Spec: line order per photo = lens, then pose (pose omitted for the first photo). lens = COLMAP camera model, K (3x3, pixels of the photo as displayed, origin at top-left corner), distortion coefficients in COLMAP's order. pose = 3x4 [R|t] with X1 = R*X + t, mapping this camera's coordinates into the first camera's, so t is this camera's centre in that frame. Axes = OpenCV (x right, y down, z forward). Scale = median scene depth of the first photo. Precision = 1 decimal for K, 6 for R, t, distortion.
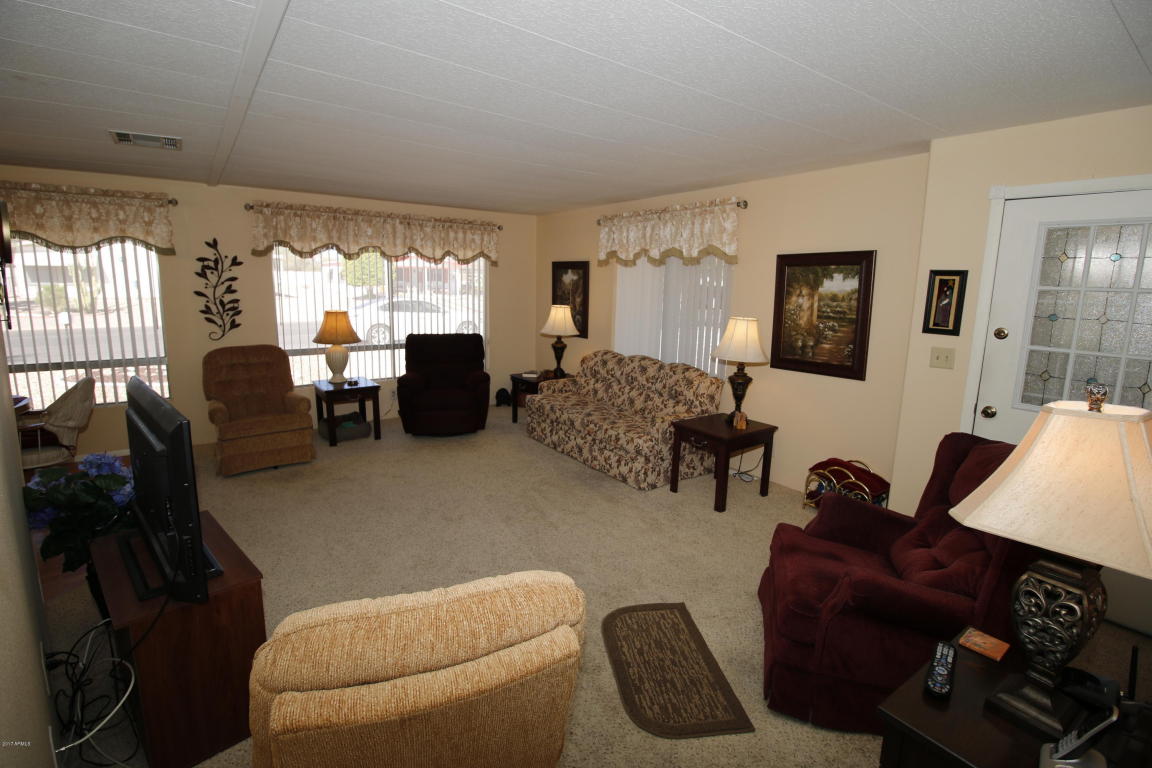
lens RADIAL K [[525.4, 0, 572.1], [0, 525.4, 382.6], [0, 0, 1]] dist [-0.002018, -0.011636]
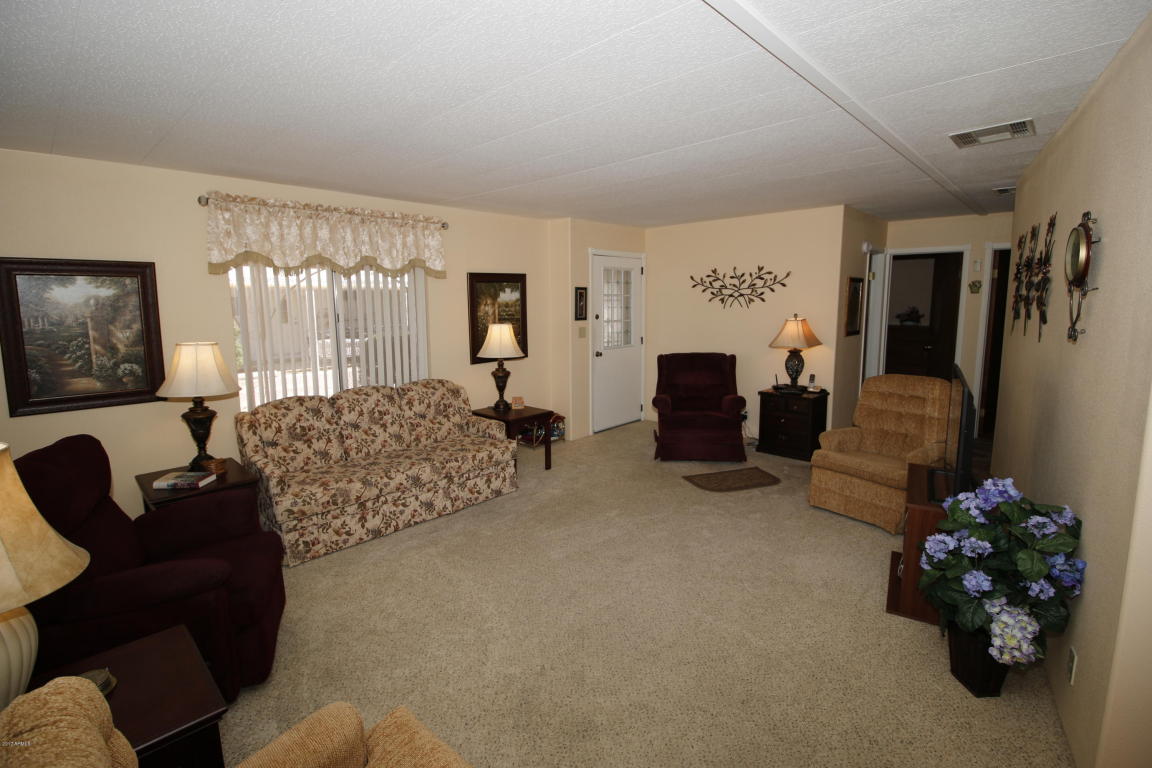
lens RADIAL K [[525.4, 0, 571.7], [0, 525.4, 385.9], [0, 0, 1]] dist [-0.002018, -0.011636]
pose [[-0.179655, -0.174394, 0.968148, -0.830968], [0.193648, 0.958635, 0.208614, -0.186068], [-0.964481, 0.224959, -0.138452, 0.932678]]
